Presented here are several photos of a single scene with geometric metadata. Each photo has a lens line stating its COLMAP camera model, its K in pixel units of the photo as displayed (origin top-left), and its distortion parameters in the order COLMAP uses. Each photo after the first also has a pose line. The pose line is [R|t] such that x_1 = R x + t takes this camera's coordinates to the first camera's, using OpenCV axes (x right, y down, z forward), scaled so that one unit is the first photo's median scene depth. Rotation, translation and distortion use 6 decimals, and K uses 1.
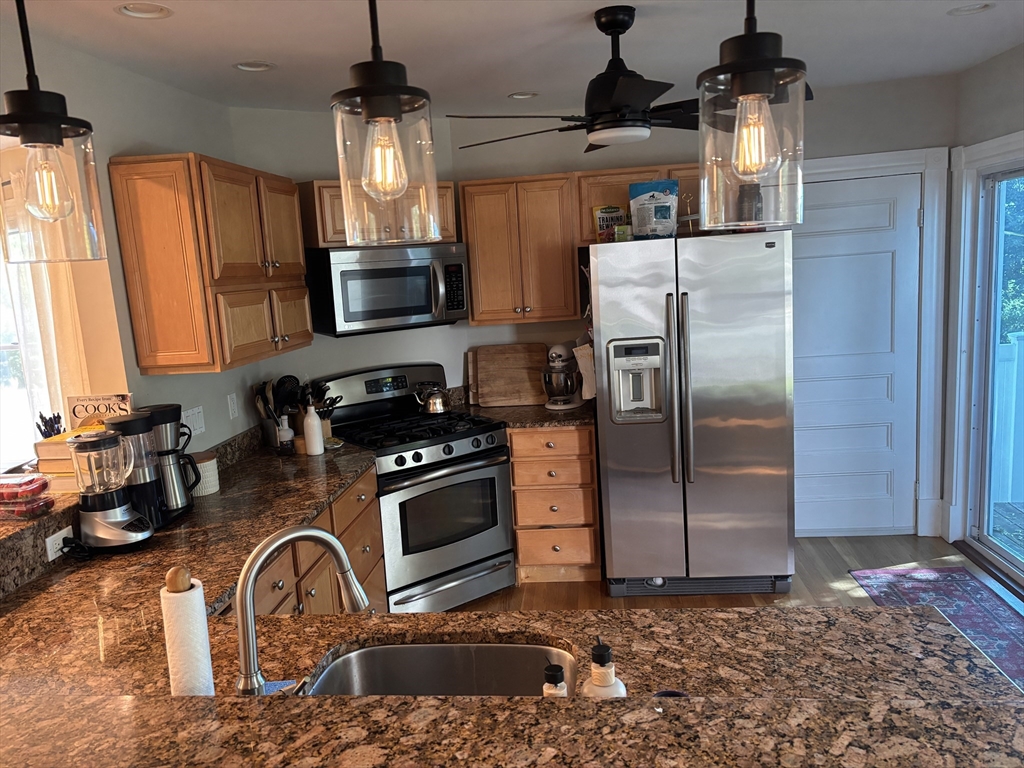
lens RADIAL K [[773.1, 0, 513.8], [0, 773.1, 384.8], [0, 0, 1]] dist [0.054436, -0.051661]
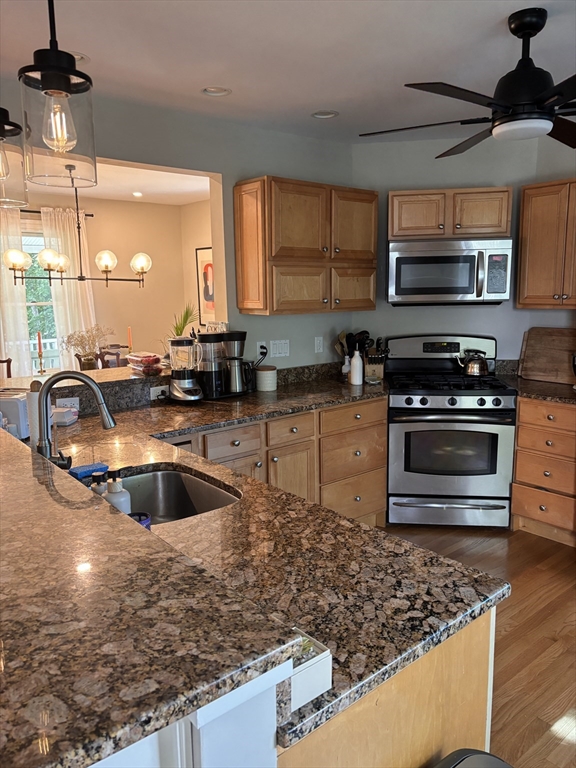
lens RADIAL K [[579.8, 0, 289.6], [0, 579.8, 379.4], [0, 0, 1]] dist [0.054436, -0.051661]
pose [[0.713516, 0.163794, -0.681224, 0.426738], [-0.142311, 0.985903, 0.087994, 0.003085], [0.686034, 0.034160, 0.726767, 0.145076]]
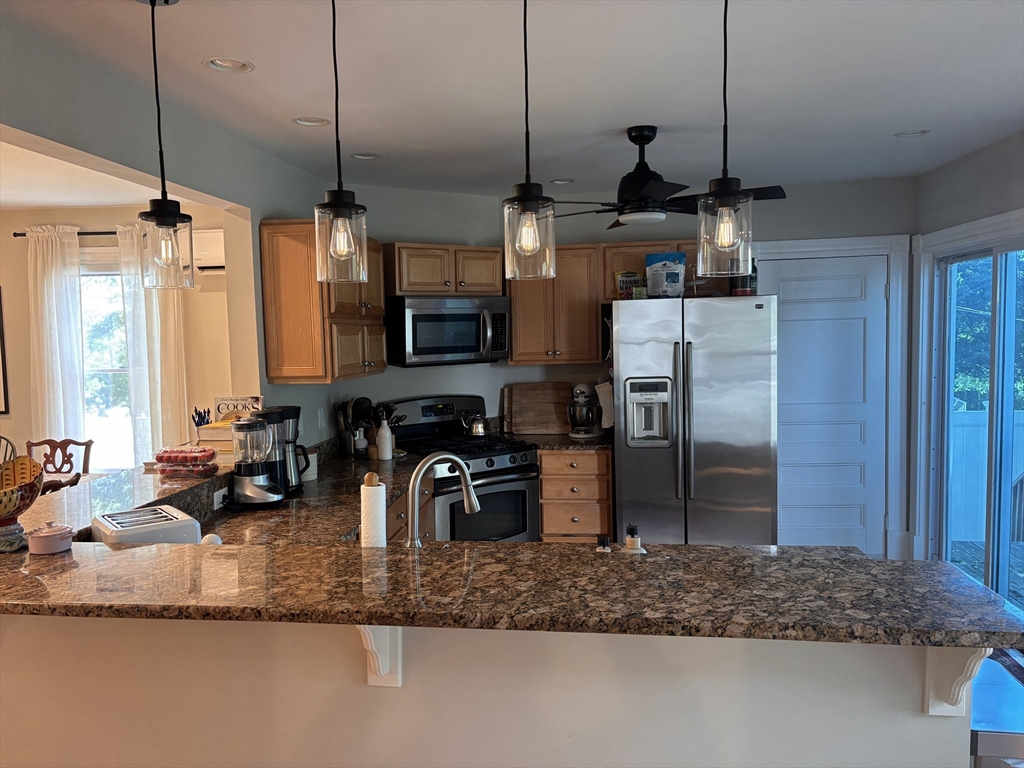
lens RADIAL K [[773.1, 0, 503.6], [0, 773.1, 383.0], [0, 0, 1]] dist [0.054436, -0.051661]
pose [[0.998962, 0.041317, -0.019168, -0.053505], [-0.042795, 0.995510, -0.084432, 0.070086], [0.015593, 0.085165, 0.996245, -0.253120]]
